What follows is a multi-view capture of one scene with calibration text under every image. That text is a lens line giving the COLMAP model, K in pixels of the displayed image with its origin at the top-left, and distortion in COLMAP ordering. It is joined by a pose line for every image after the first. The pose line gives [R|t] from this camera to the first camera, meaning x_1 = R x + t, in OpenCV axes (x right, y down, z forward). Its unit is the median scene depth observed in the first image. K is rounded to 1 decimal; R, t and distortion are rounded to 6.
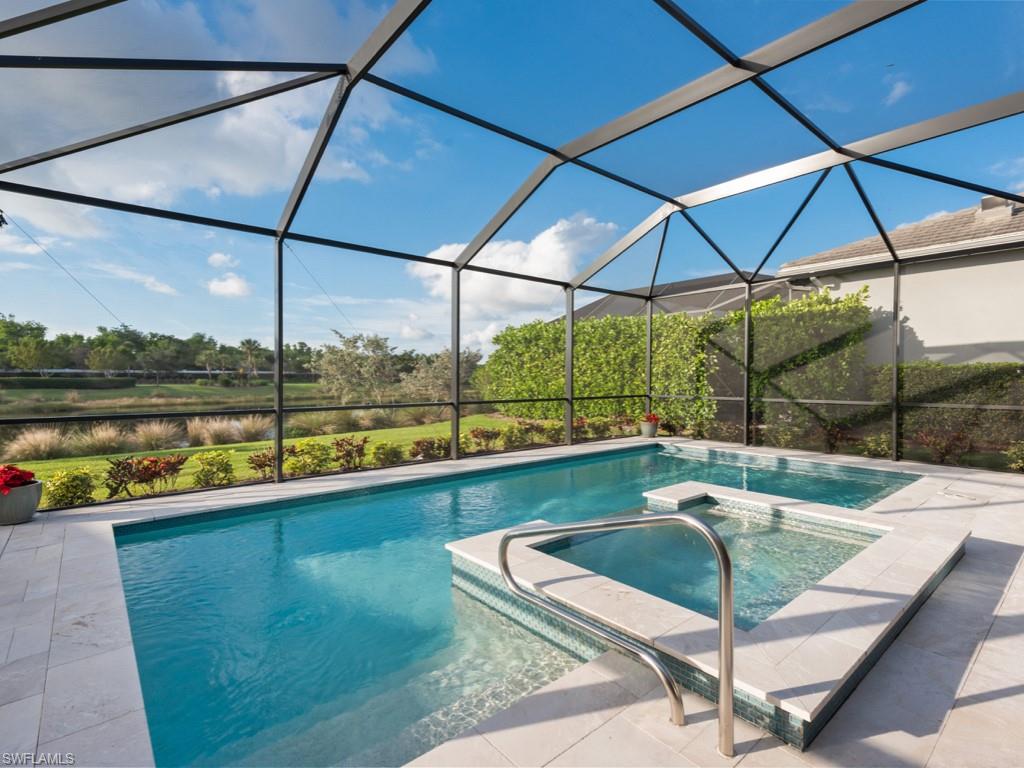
lens RADIAL K [[497.1, 0, 492.9], [0, 497.1, 371.3], [0, 0, 1]] dist [0.010362, 0.000787]
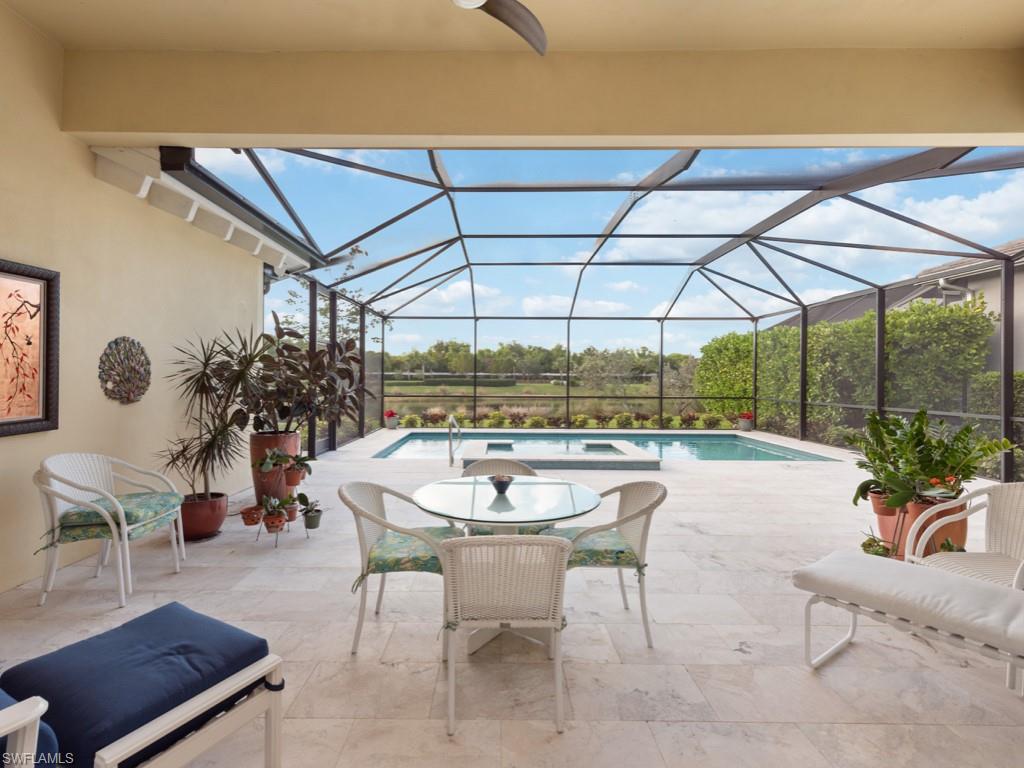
lens RADIAL K [[477.1, 0, 504.4], [0, 477.1, 383.9], [0, 0, 1]] dist [0.012718, -0.000908]
pose [[0.773632, 0.009739, -0.633561, 0.477337], [0.005829, 0.999730, 0.022486, -0.013238], [0.633609, -0.021089, 0.773366, -0.255313]]
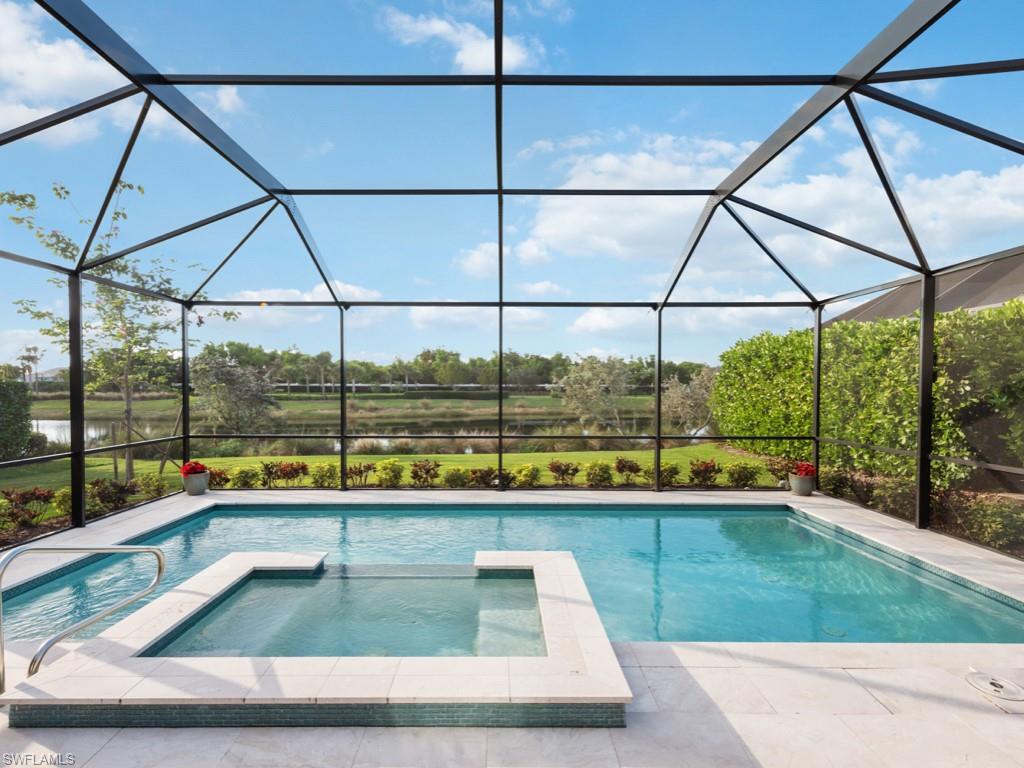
lens RADIAL K [[497.1, 0, 503.3], [0, 497.1, 392.5], [0, 0, 1]] dist [0.010362, 0.000787]
pose [[0.766567, 0.005464, -0.642141, 0.352619], [0.008942, 0.999776, 0.019181, -0.029619], [0.642102, -0.020446, 0.766346, 0.113280]]
